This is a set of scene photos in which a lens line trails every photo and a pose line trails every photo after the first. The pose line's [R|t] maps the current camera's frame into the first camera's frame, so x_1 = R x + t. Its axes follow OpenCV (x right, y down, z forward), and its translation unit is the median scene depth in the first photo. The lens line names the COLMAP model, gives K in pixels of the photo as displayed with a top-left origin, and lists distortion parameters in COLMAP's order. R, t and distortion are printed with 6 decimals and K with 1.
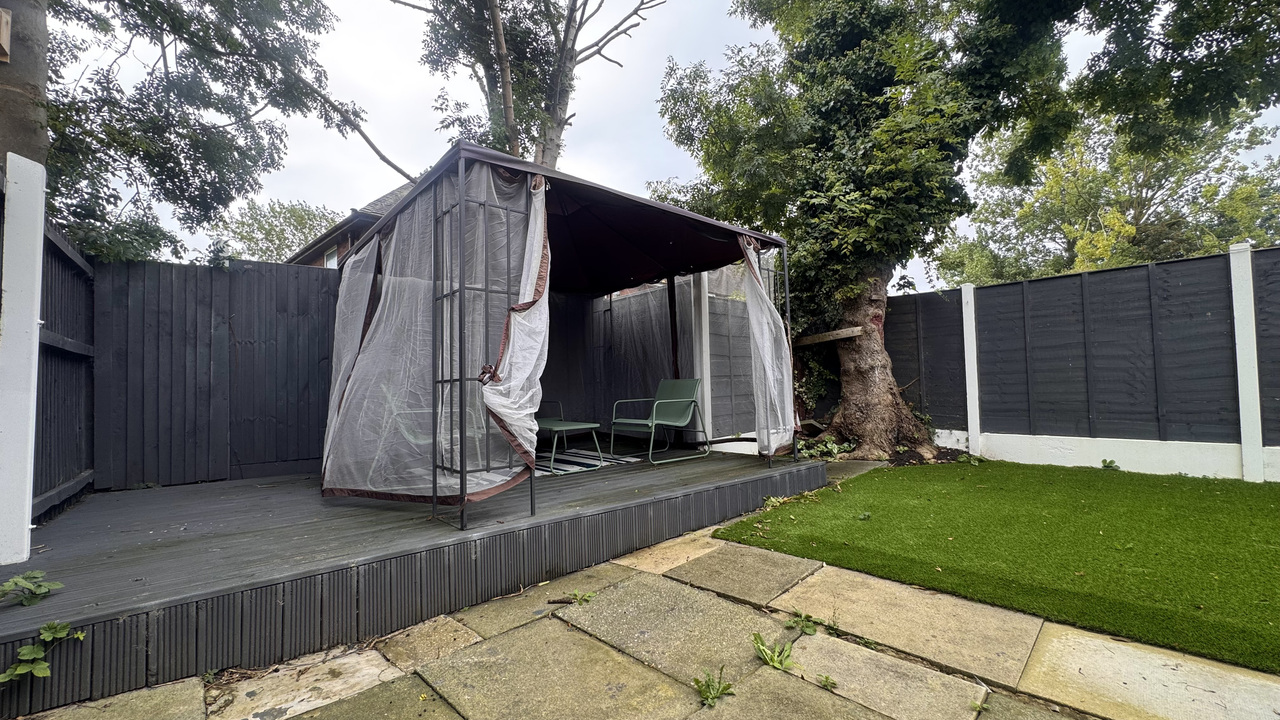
lens RADIAL K [[510.5, 0, 640.4], [0, 510.5, 363.5], [0, 0, 1]] dist [-0.001930, -0.000095]
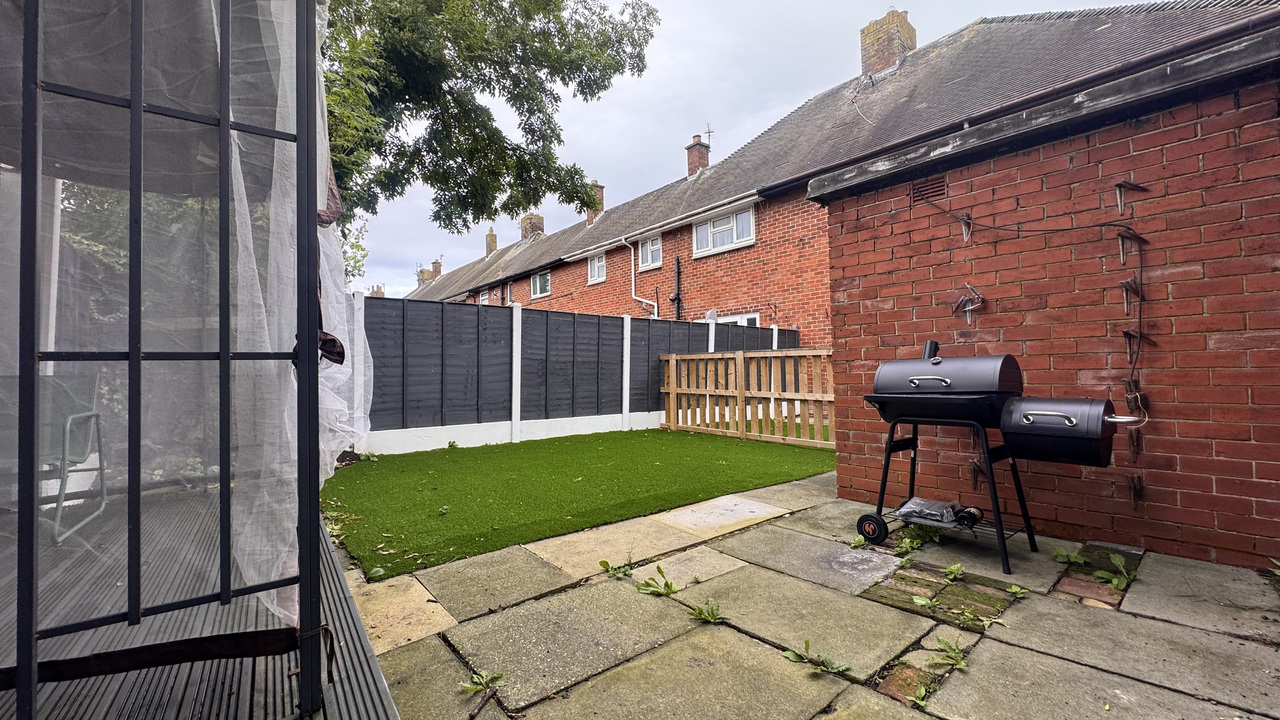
lens RADIAL K [[510.5, 0, 640.4], [0, 510.5, 363.5], [0, 0, 1]] dist [-0.001930, -0.000095]
pose [[0.086820, 0.045461, 0.995186, -0.752035], [-0.025638, 0.998729, -0.043386, 0.050217], [-0.995894, -0.021748, 0.087875, 0.695107]]
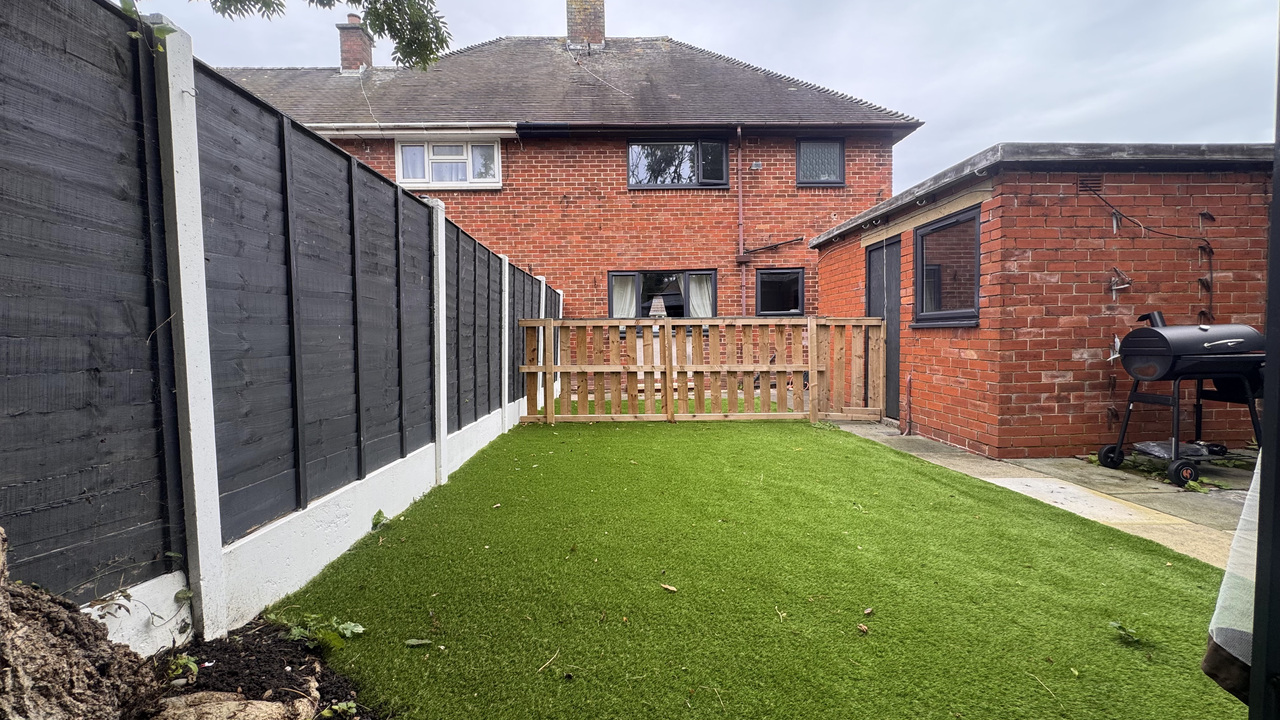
lens RADIAL K [[510.5, 0, 640.4], [0, 510.5, 363.5], [0, 0, 1]] dist [-0.001930, -0.000095]
pose [[-0.727392, 0.010527, 0.686142, 0.587917], [0.013160, 0.999912, -0.001390, 0.058336], [-0.686096, 0.008018, -0.727467, 2.206442]]
